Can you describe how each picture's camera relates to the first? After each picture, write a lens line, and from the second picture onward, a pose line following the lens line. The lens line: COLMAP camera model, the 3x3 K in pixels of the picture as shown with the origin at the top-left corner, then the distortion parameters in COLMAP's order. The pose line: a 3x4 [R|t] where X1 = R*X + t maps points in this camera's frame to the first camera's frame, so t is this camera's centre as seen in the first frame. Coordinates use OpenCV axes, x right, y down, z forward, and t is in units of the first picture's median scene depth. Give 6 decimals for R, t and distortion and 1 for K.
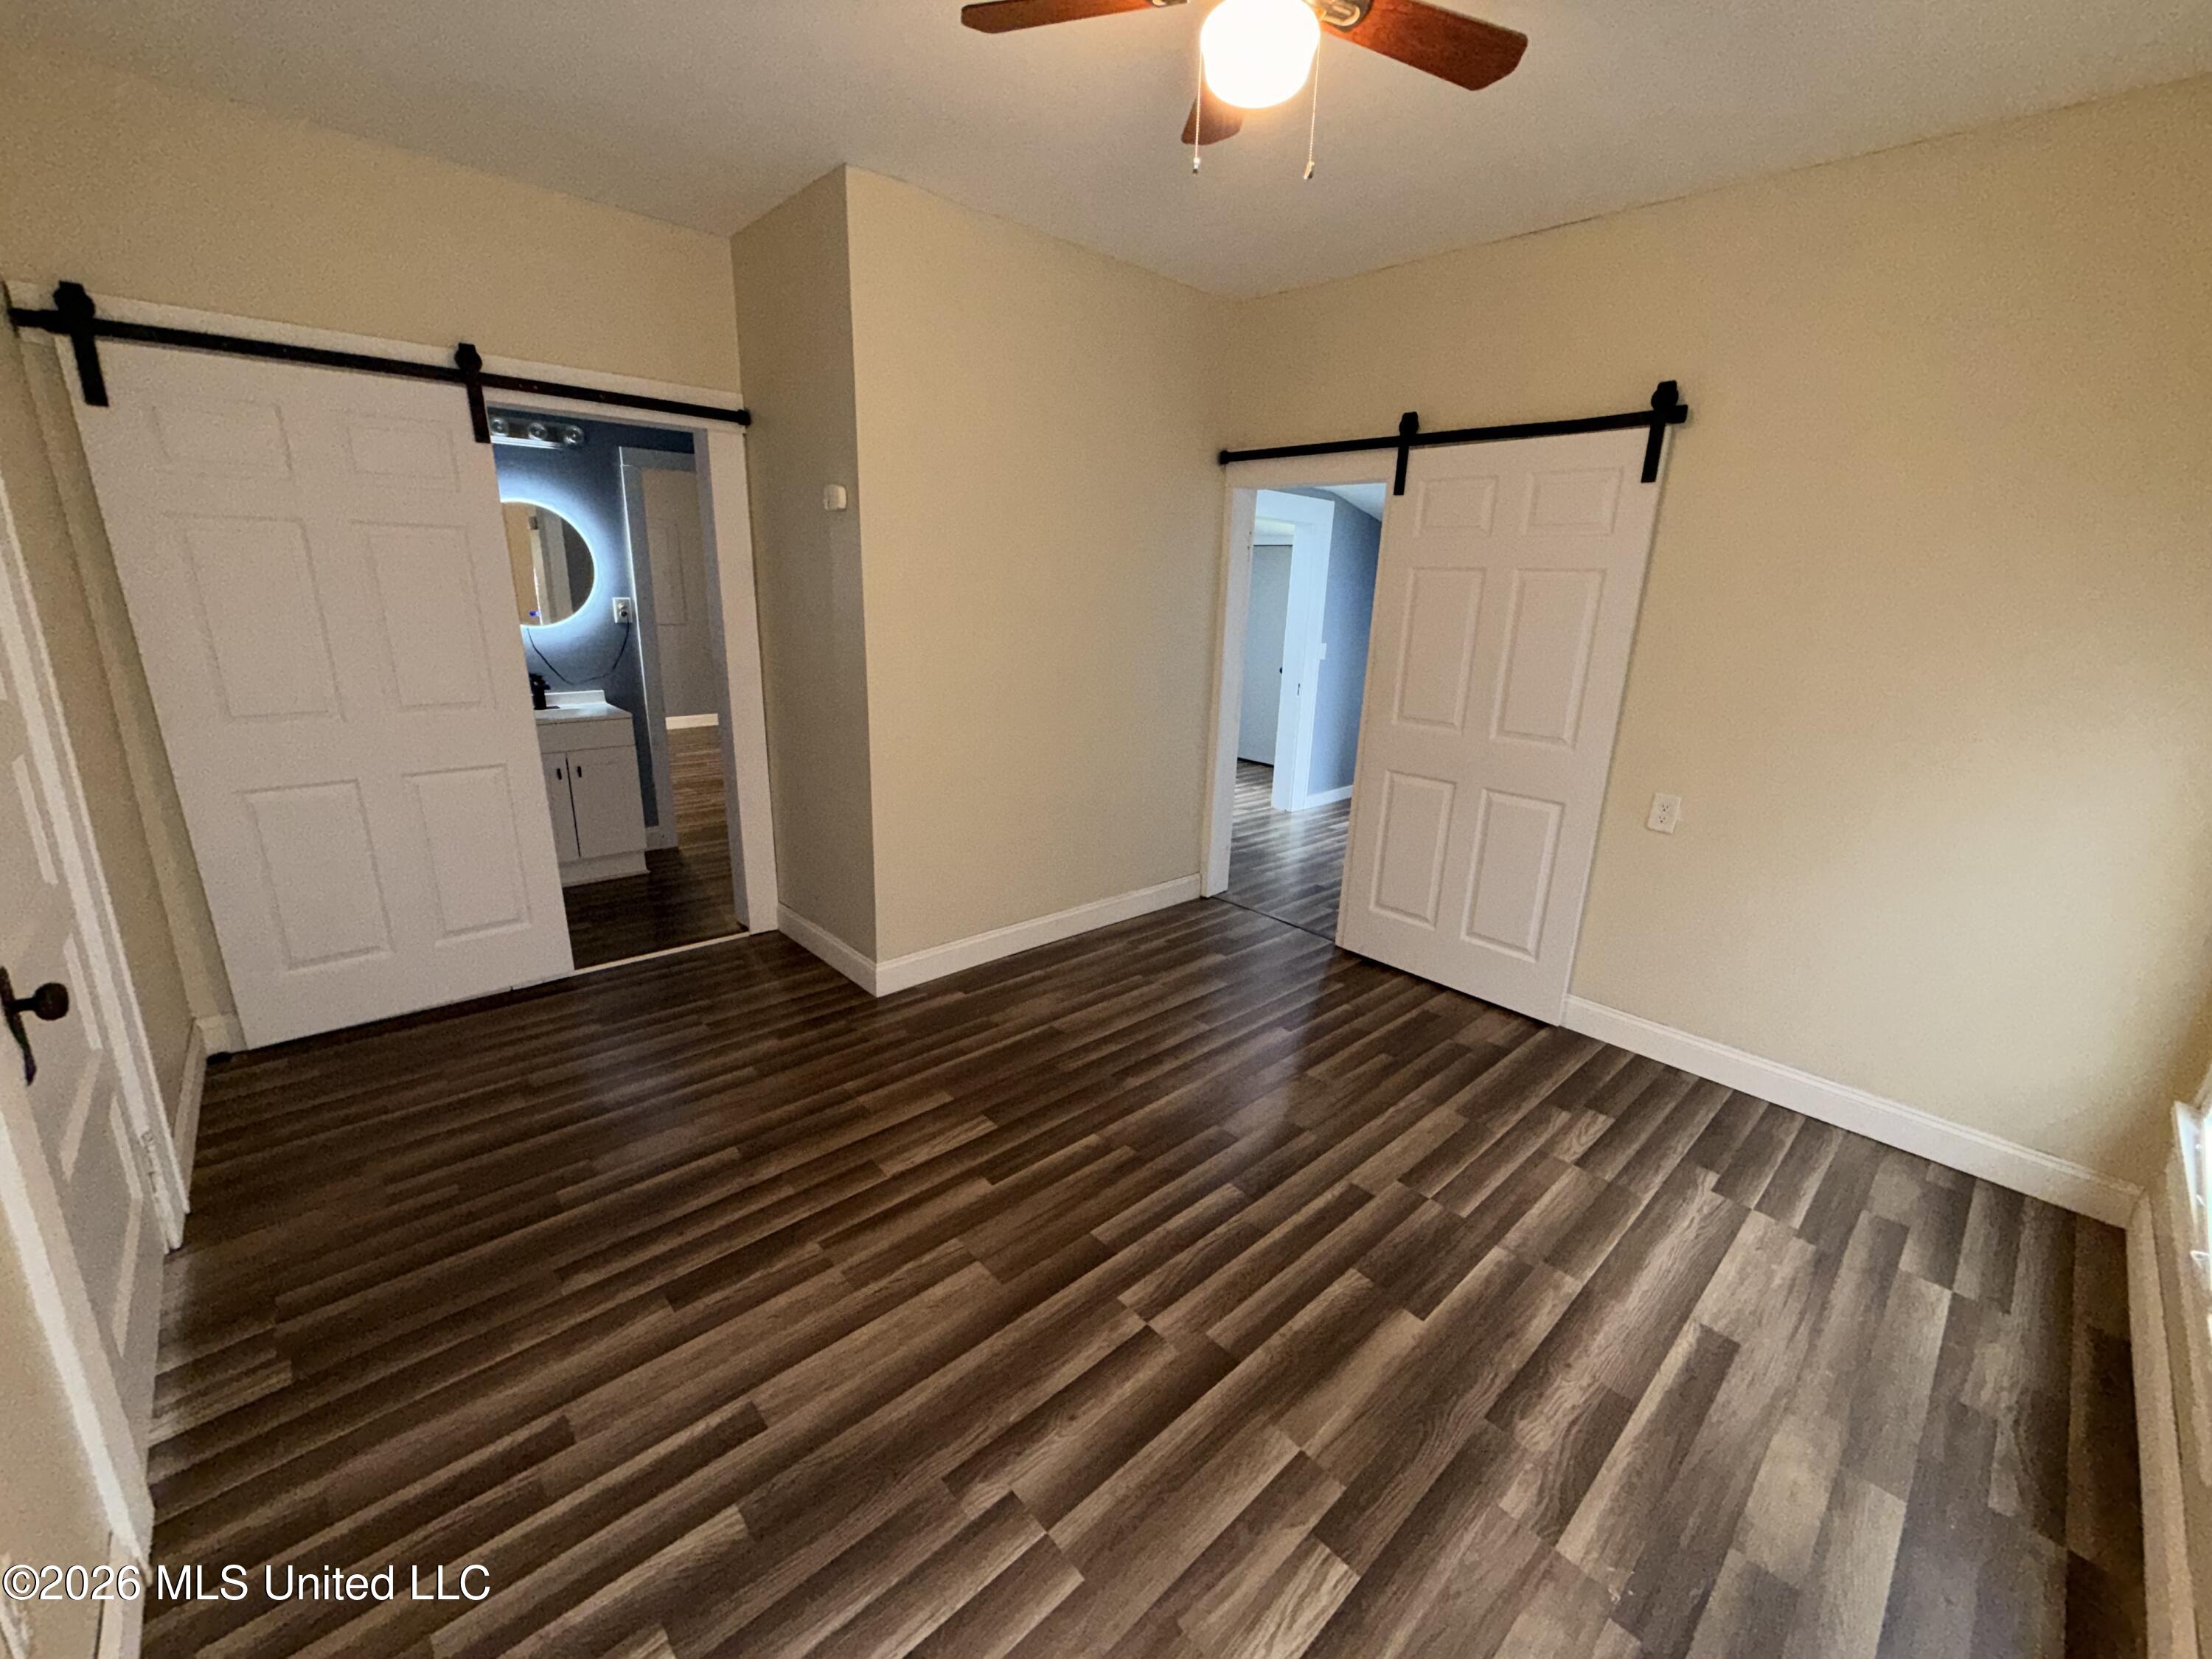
lens RADIAL K [[895.5, 0, 1101.4], [0, 895.5, 813.7], [0, 0, 1]] dist [0.000702, -0.000104]
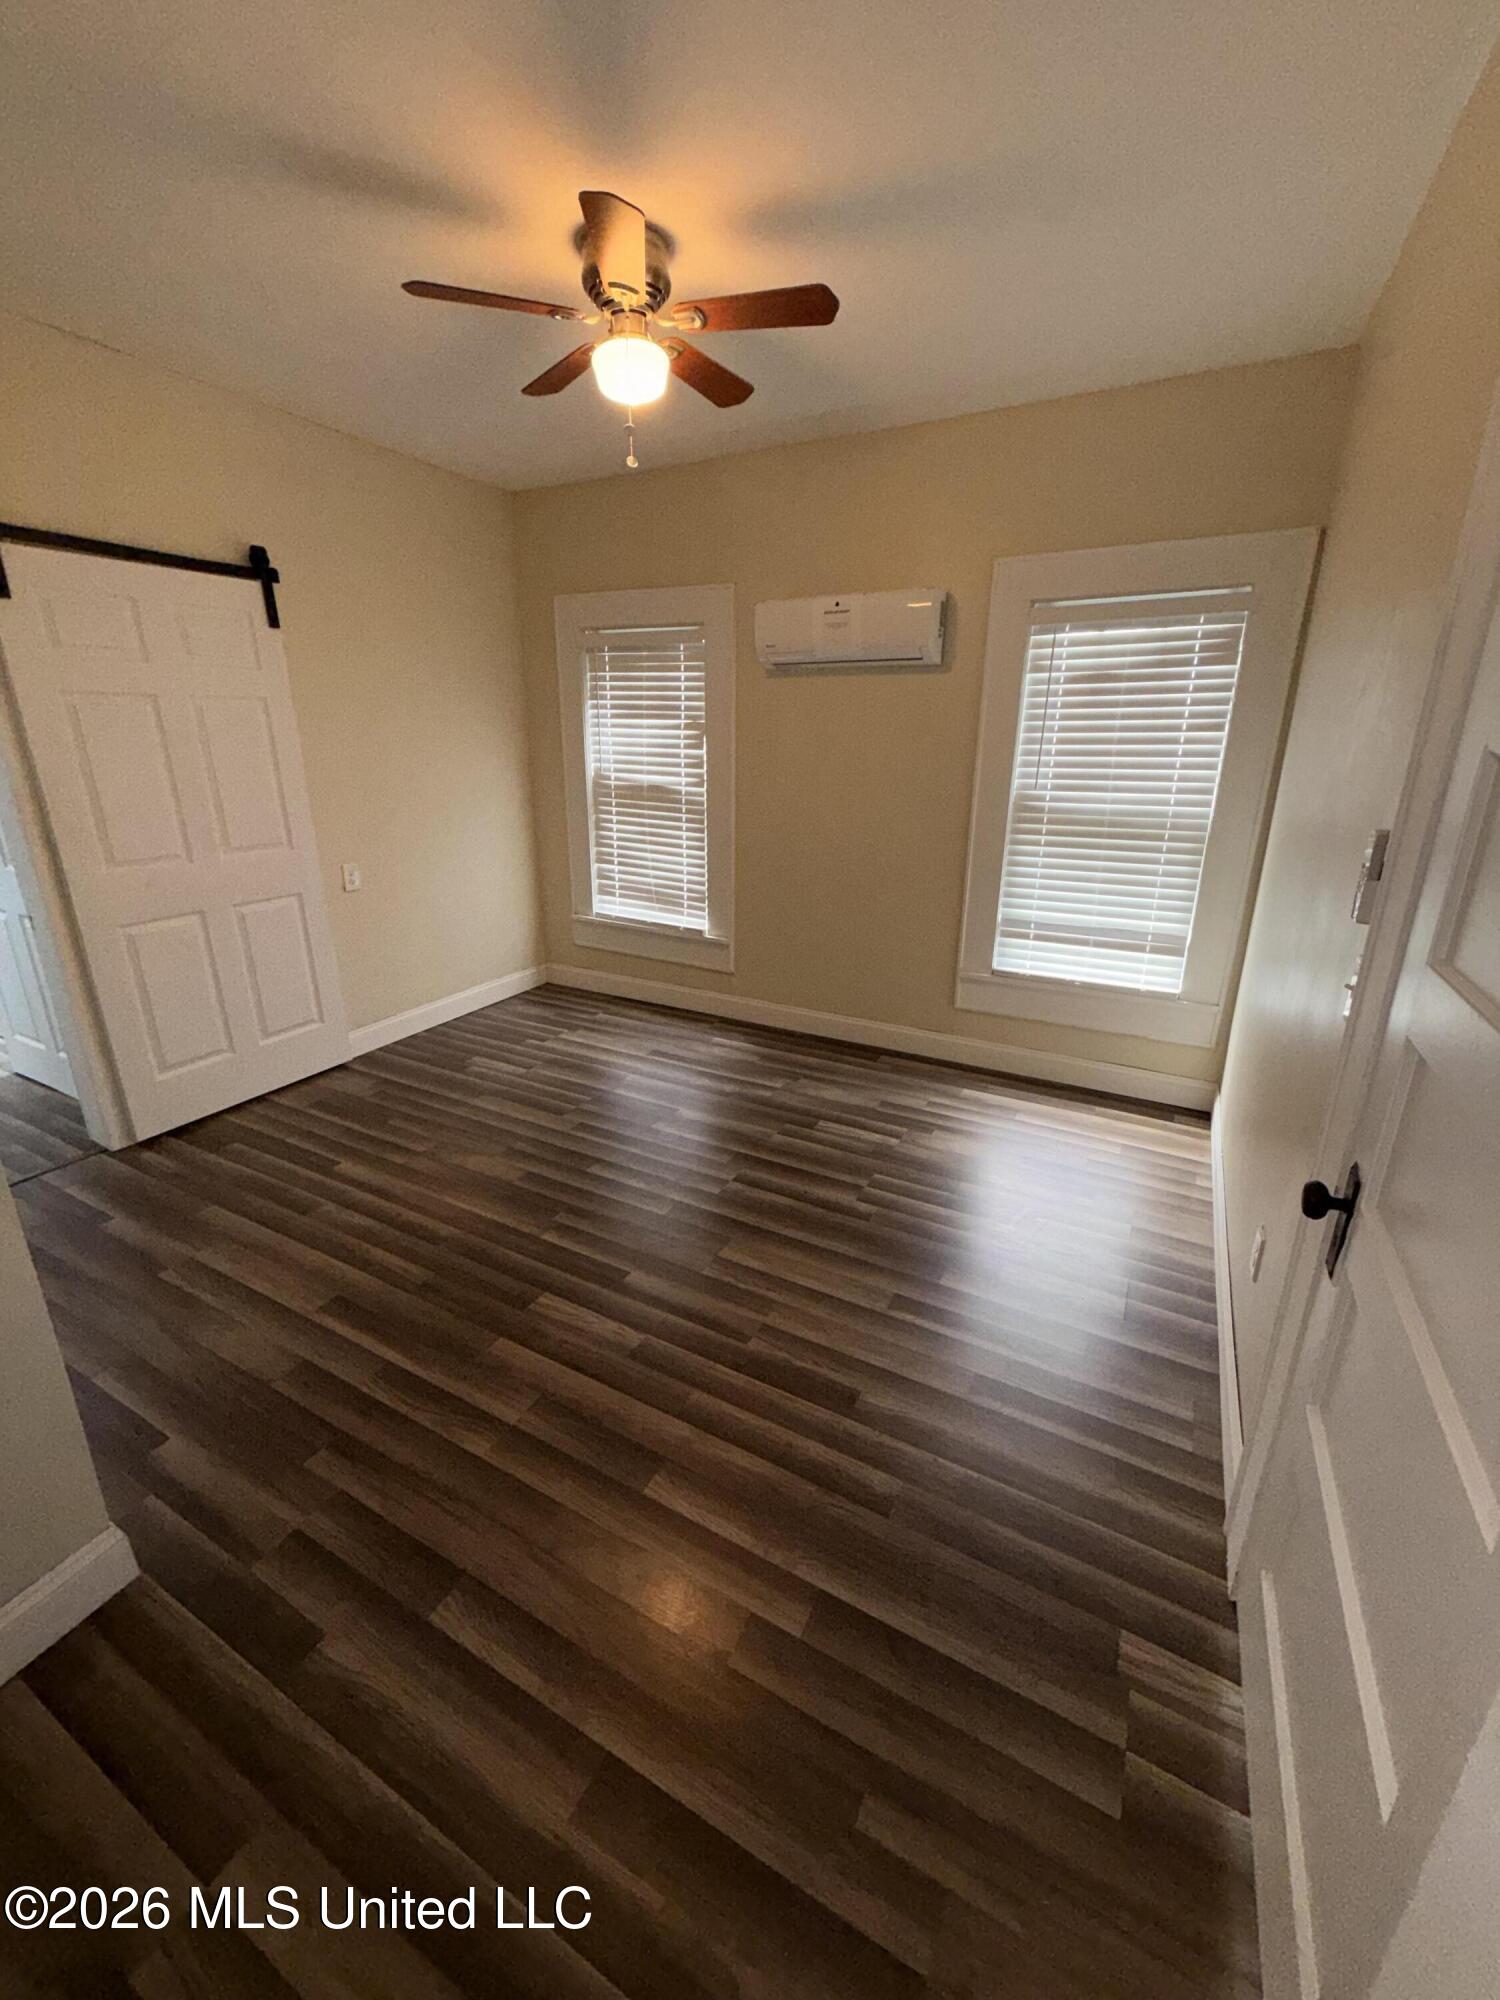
lens RADIAL K [[788.7, 0, 750.0], [0, 788.7, 1000.0], [0, 0, 1]] dist [-0.002405, -0.000215]
pose [[-0.331741, -0.343865, 0.878467, -0.885148], [0.218906, 0.877724, 0.426241, -0.268460], [-0.917621, 0.333703, -0.215902, 0.913854]]
